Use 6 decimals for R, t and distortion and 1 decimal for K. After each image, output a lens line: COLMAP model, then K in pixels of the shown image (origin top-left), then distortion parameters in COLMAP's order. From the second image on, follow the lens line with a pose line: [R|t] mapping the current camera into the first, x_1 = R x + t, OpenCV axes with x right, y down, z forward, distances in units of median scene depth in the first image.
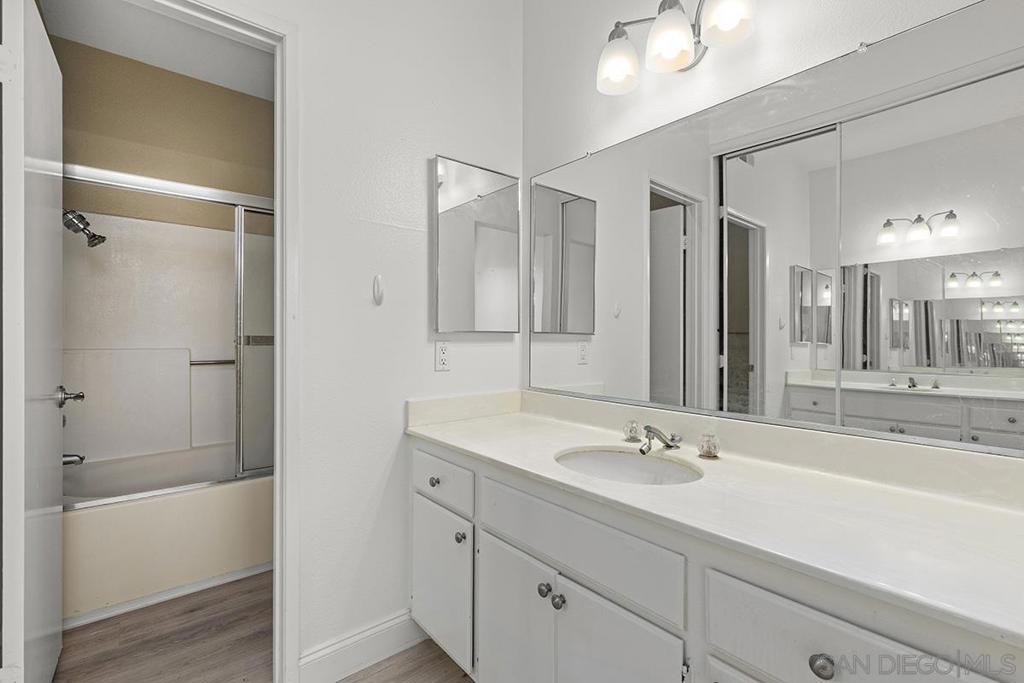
lens RADIAL K [[461.2, 0, 517.5], [0, 461.2, 337.1], [0, 0, 1]] dist [0.004773, 0.000341]
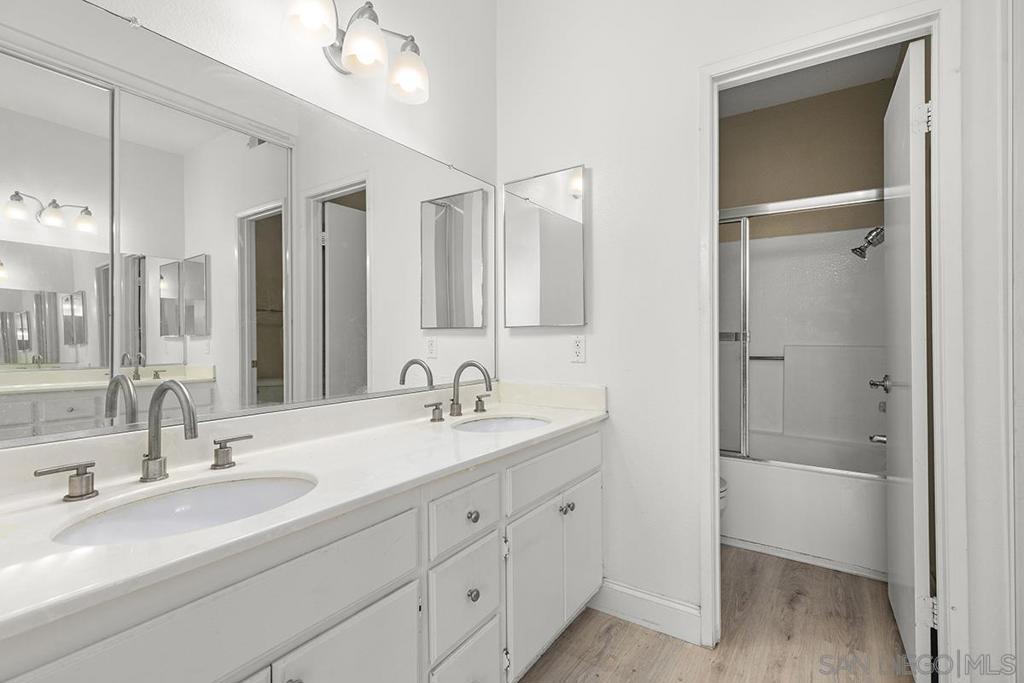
lens RADIAL K [[461.2, 0, 517.5], [0, 461.2, 337.1], [0, 0, 1]] dist [0.004773, 0.000341]
pose [[-0.294590, -0.001736, 0.955622, -0.718730], [-0.011133, 0.999937, -0.001615, 0.010973], [-0.955559, -0.011115, -0.294591, 0.890304]]
